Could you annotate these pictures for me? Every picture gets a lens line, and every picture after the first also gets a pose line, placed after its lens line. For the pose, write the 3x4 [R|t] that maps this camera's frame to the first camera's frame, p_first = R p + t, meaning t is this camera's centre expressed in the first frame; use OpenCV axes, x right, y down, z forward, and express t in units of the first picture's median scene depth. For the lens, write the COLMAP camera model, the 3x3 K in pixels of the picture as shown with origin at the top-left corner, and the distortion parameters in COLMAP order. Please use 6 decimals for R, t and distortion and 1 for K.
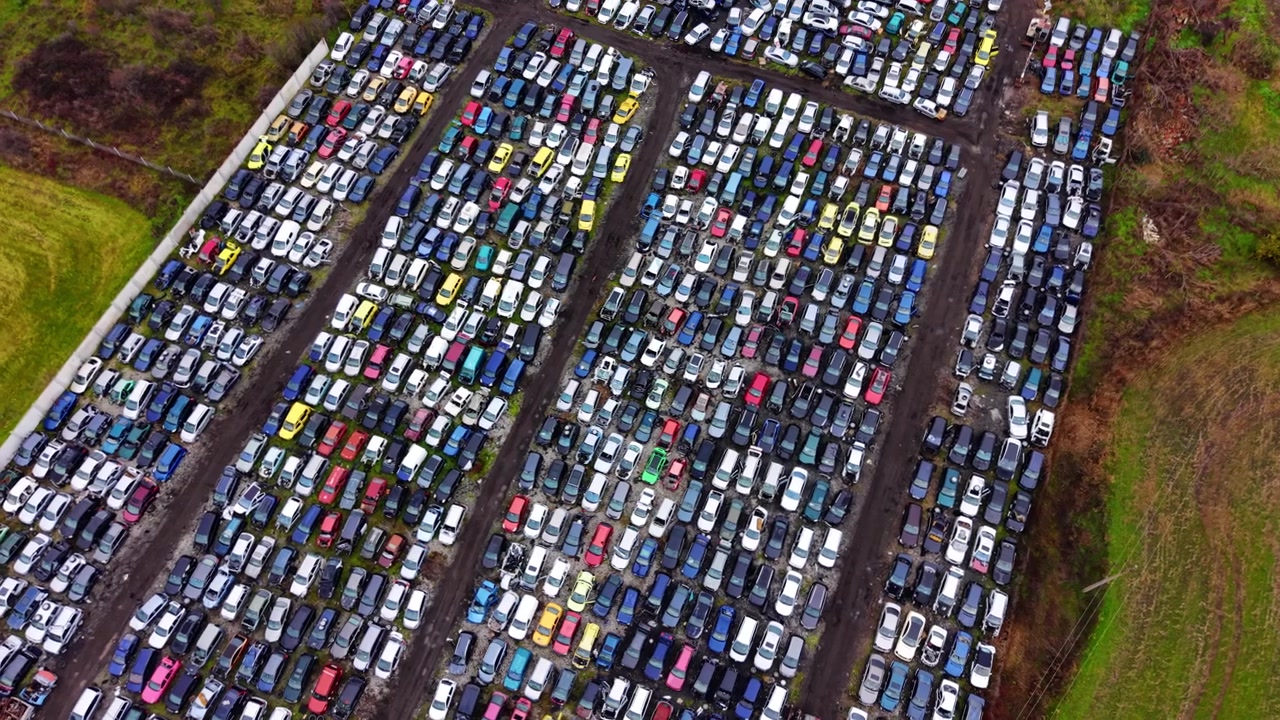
lens RADIAL K [[913.8, 0, 635.7], [0, 913.8, 360.8], [0, 0, 1]] dist [0.035541, -0.042928]
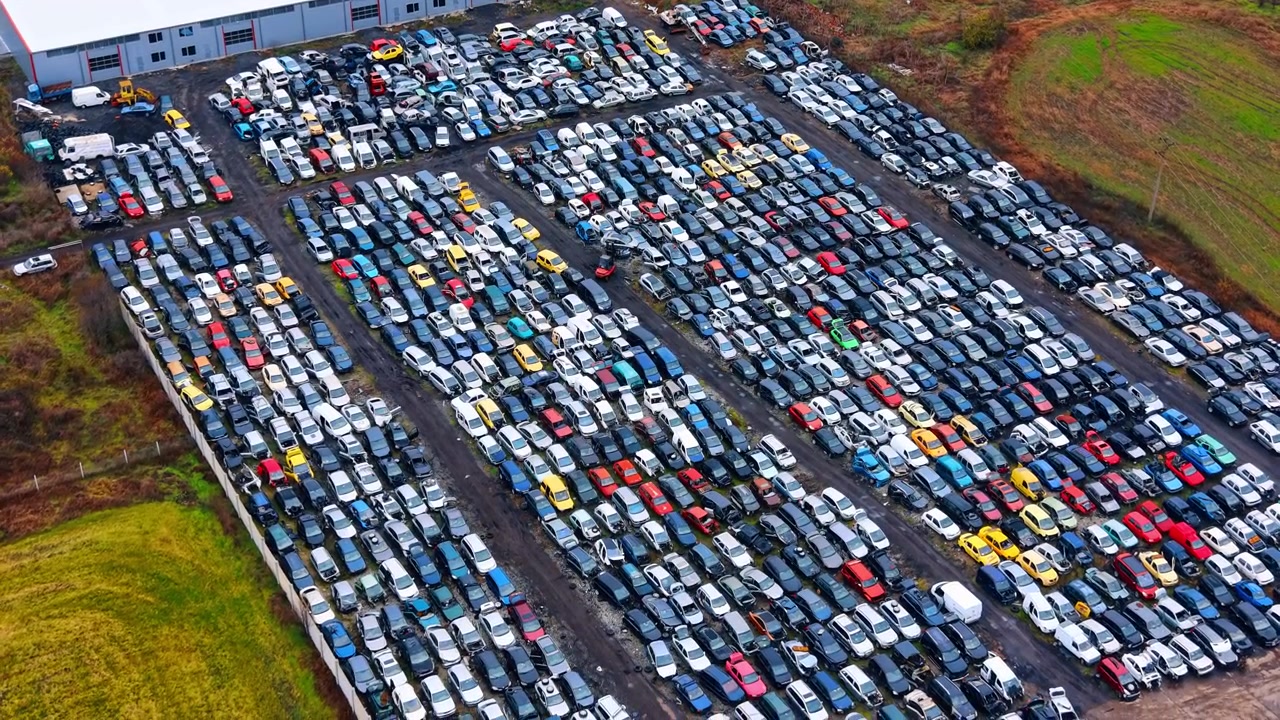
lens RADIAL K [[1820.8, 0, 634.4], [0, 1820.8, 358.7], [0, 0, 1]] dist [0.108023, 0.000000]
pose [[0.622461, -0.421378, 0.659532, -1.327310], [0.692647, 0.688940, -0.213547, 0.370826], [-0.364394, 0.589747, 0.720705, -0.272869]]
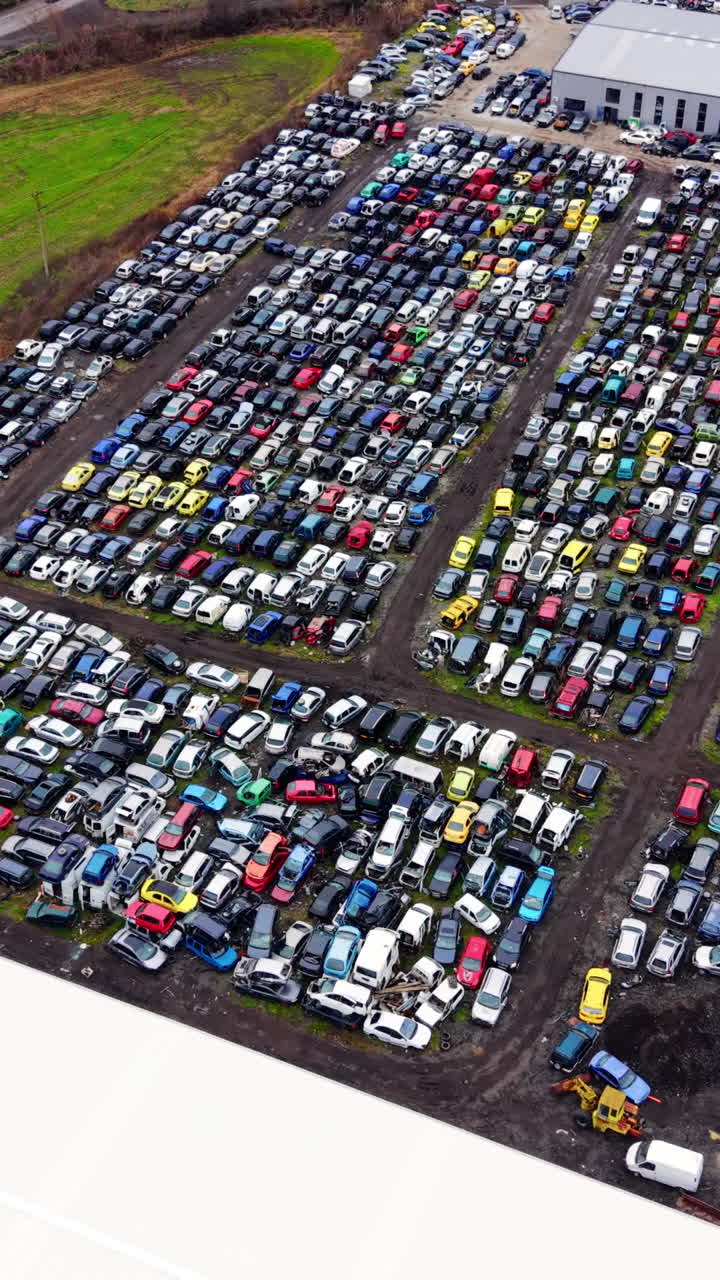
lens RADIAL K [[1649.5, 0, 354.2], [0, 1649.5, 634.1], [0, 0, 1]] dist [0.020038, 0.000000]
pose [[-0.999802, -0.007408, 0.018484, 0.051608], [0.019644, -0.214880, 0.976443, -1.698367], [-0.003262, 0.976612, 0.214983, 0.889860]]
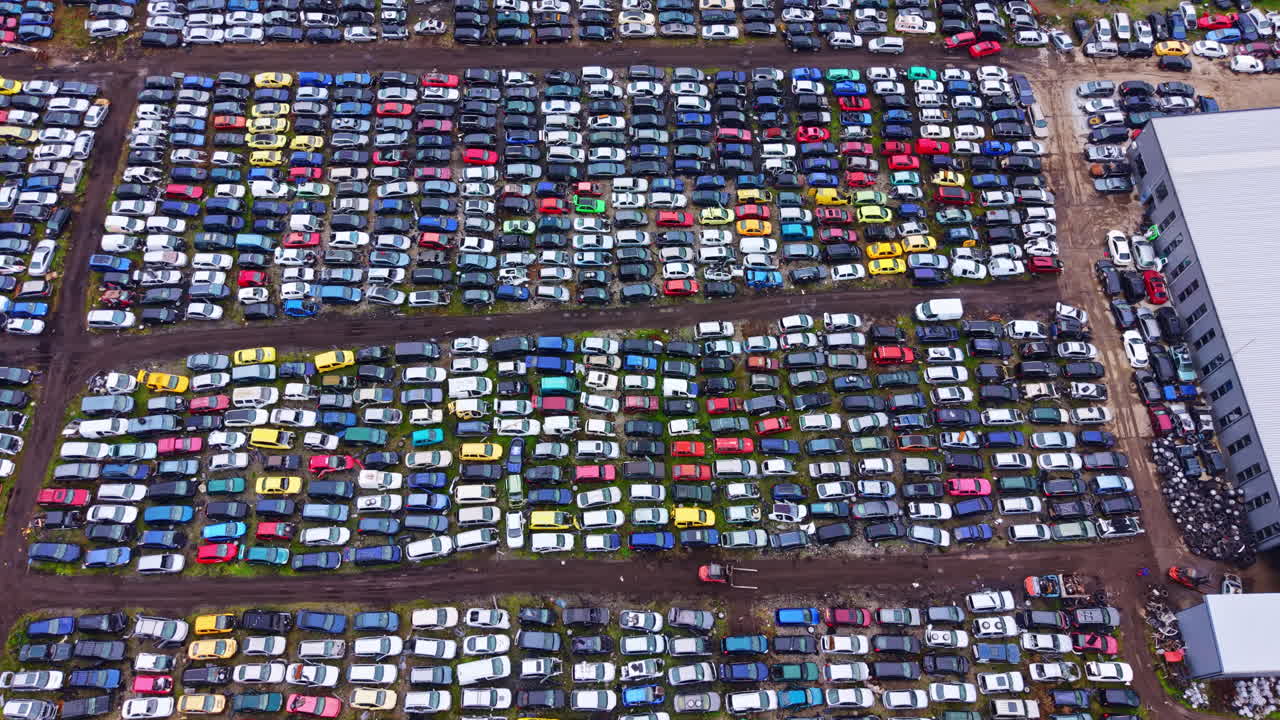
lens RADIAL K [[913.8, 0, 638.2], [0, 913.8, 362.0], [0, 0, 1]] dist [0.035541, -0.042928]
pose [[-0.411305, -0.818505, 0.401096, -0.572185], [0.807955, -0.123686, 0.576117, -0.469868], [-0.421945, 0.561027, 0.712187, 0.285873]]
